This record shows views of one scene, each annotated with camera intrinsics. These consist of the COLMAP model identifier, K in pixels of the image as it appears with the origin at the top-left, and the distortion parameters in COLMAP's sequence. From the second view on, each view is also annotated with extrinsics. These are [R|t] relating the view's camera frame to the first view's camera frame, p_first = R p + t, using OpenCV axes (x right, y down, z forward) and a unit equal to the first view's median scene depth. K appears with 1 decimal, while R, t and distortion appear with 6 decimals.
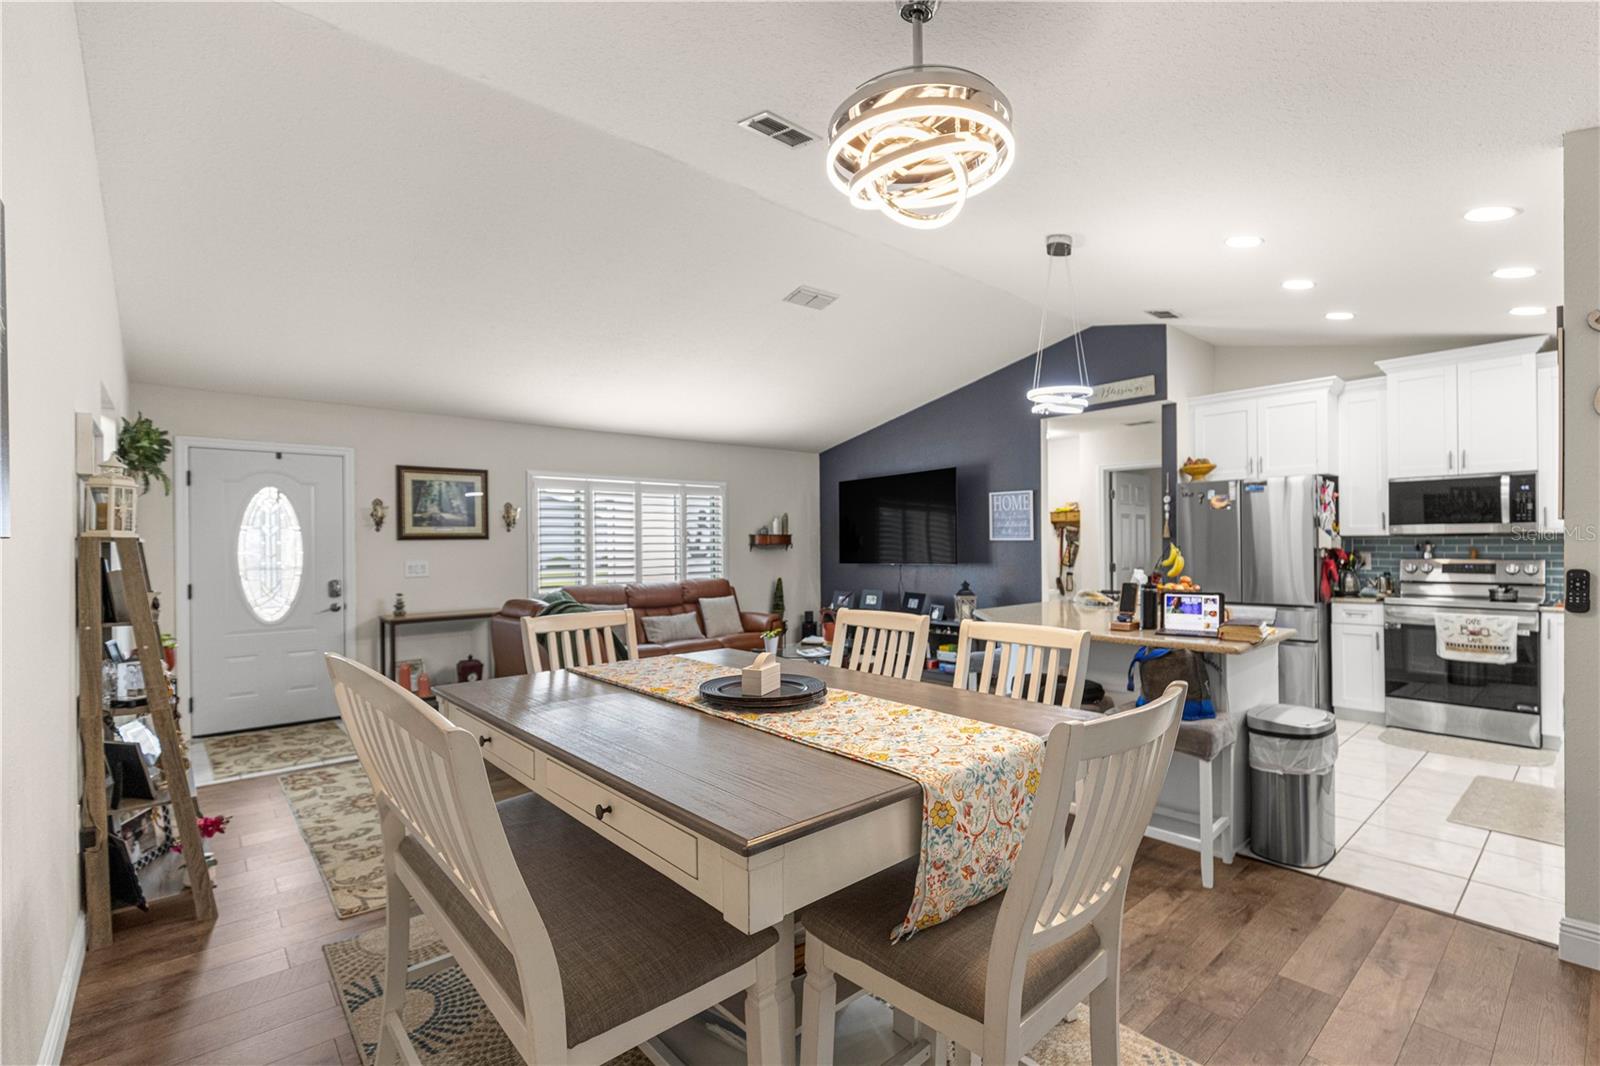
lens RADIAL K [[714.0, 0, 810.9], [0, 714.0, 545.7], [0, 0, 1]] dist [0.002718, 0.000802]
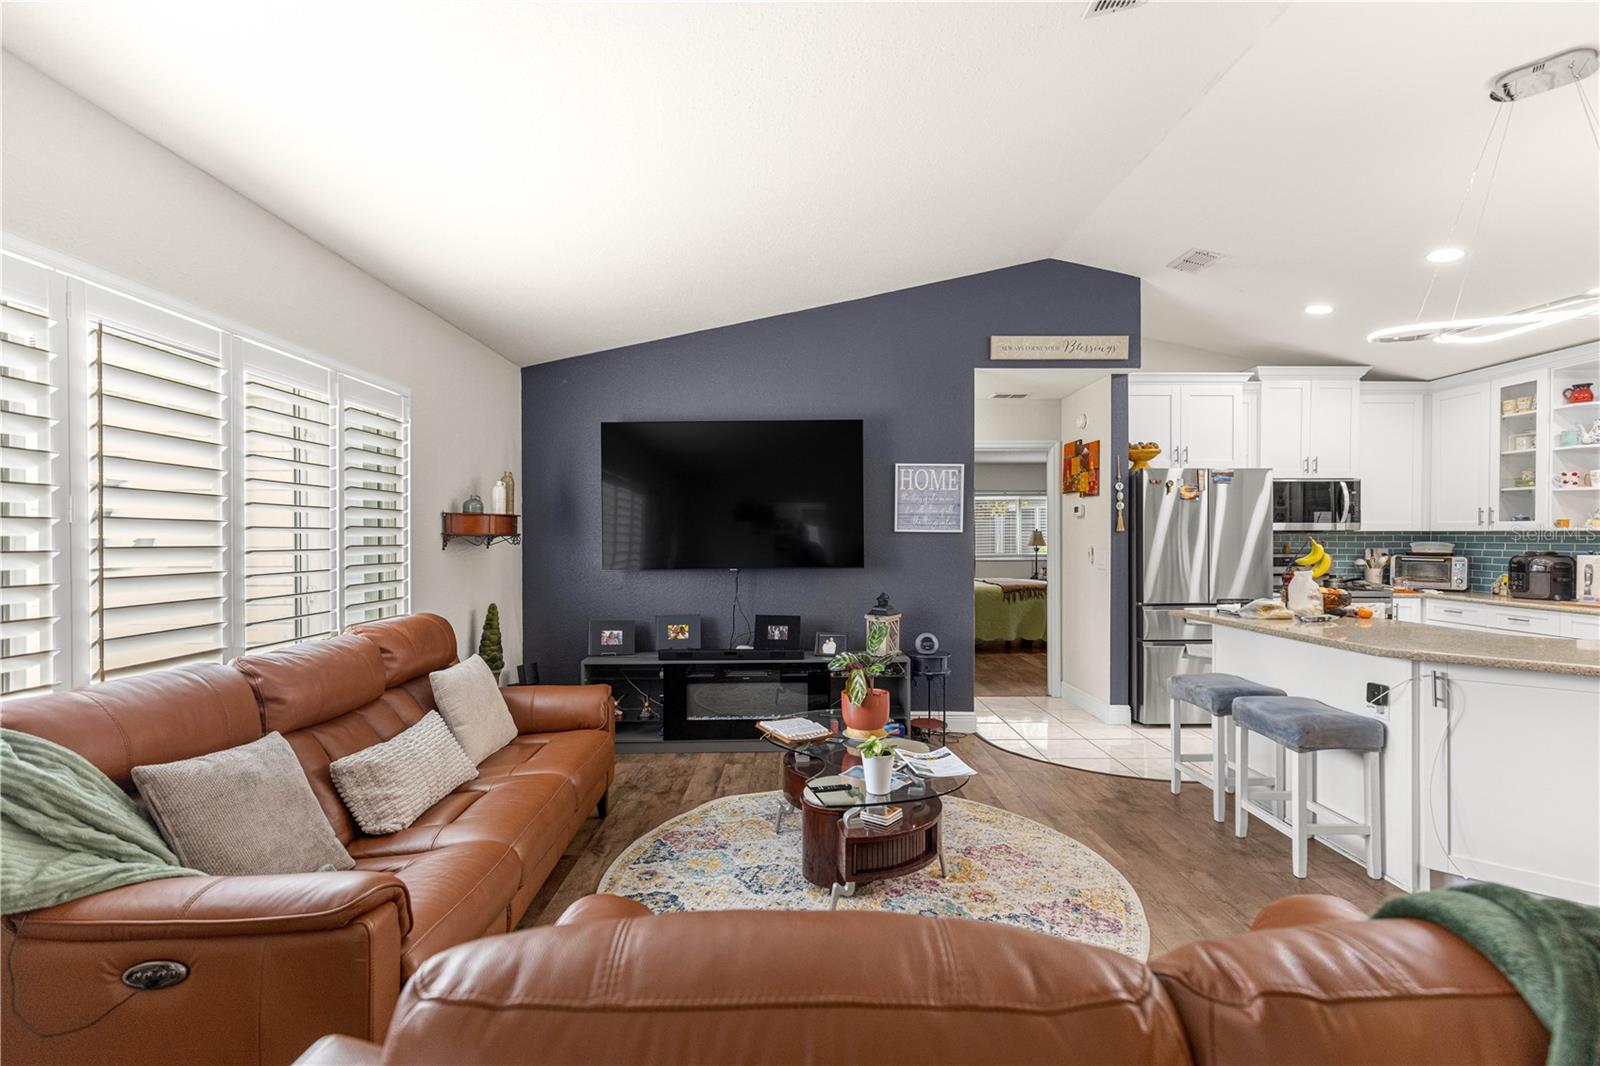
lens RADIAL K [[714.0, 0, 806.4], [0, 714.0, 544.1], [0, 0, 1]] dist [0.002718, 0.000802]
pose [[0.652631, 0.002225, 0.757673, -0.423146], [-0.003222, 0.999995, -0.000161, 0.005683], [-0.757669, -0.002336, 0.652635, 0.796976]]
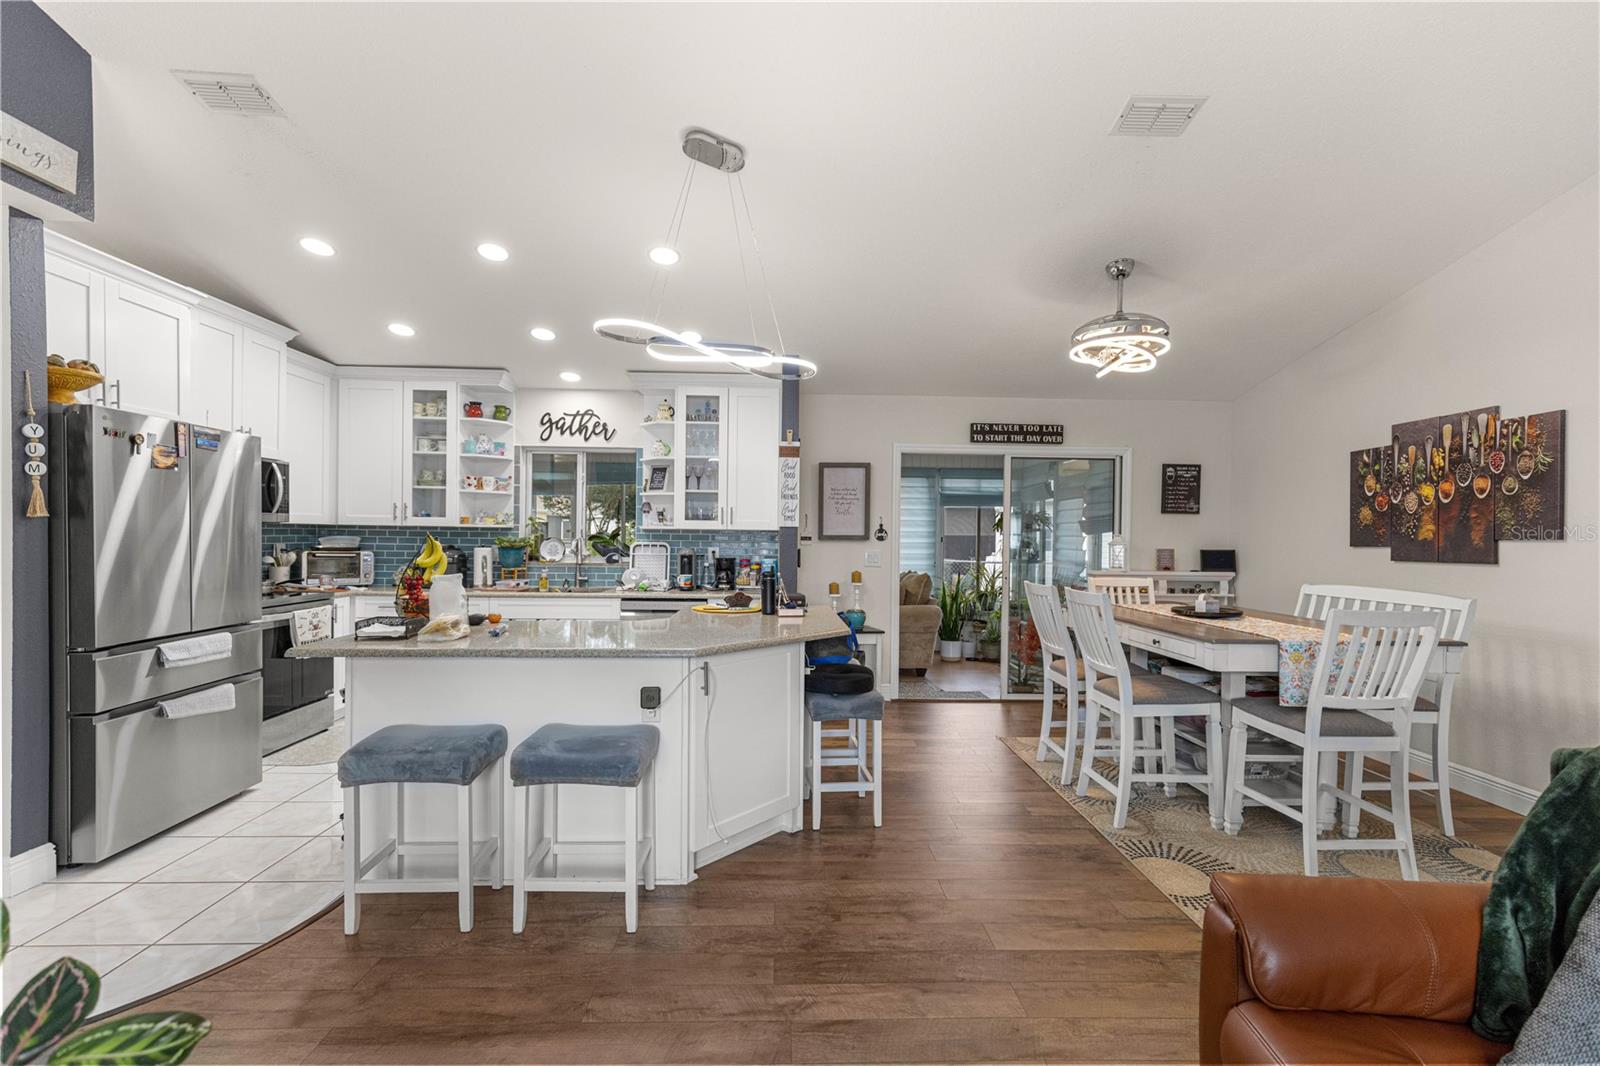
lens RADIAL K [[714.0, 0, 805.1], [0, 714.0, 543.4], [0, 0, 1]] dist [0.002718, 0.000802]
pose [[-0.770646, -0.006560, 0.637229, -0.165440], [-0.001442, 0.999962, 0.008550, 0.000283], [-0.637262, 0.005670, -0.770627, 1.135735]]
